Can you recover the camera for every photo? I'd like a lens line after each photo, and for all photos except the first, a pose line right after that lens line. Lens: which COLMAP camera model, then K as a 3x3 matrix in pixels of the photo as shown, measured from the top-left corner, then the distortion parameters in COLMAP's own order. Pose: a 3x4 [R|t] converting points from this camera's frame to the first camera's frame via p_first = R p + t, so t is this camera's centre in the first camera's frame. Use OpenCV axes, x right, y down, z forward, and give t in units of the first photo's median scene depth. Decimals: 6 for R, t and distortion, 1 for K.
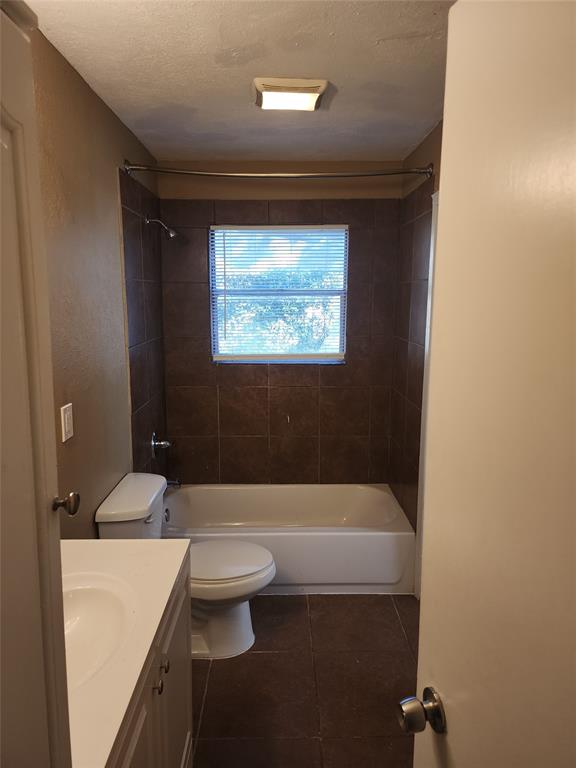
lens RADIAL K [[507.9, 0, 288.0], [0, 507.9, 384.0], [0, 0, 1]] dist [0.092334, -0.091827]
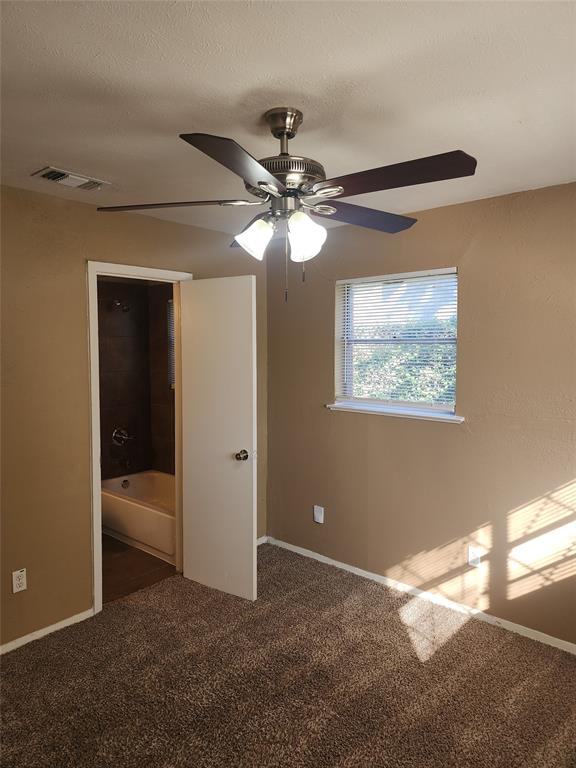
lens RADIAL K [[507.9, 0, 288.0], [0, 507.9, 384.0], [0, 0, 1]] dist [0.092334, -0.091827]
pose [[0.744330, 0.047950, -0.666088, 0.523394], [-0.111009, 0.992426, -0.052605, -0.007779], [0.658521, 0.113097, 0.744016, 0.061590]]
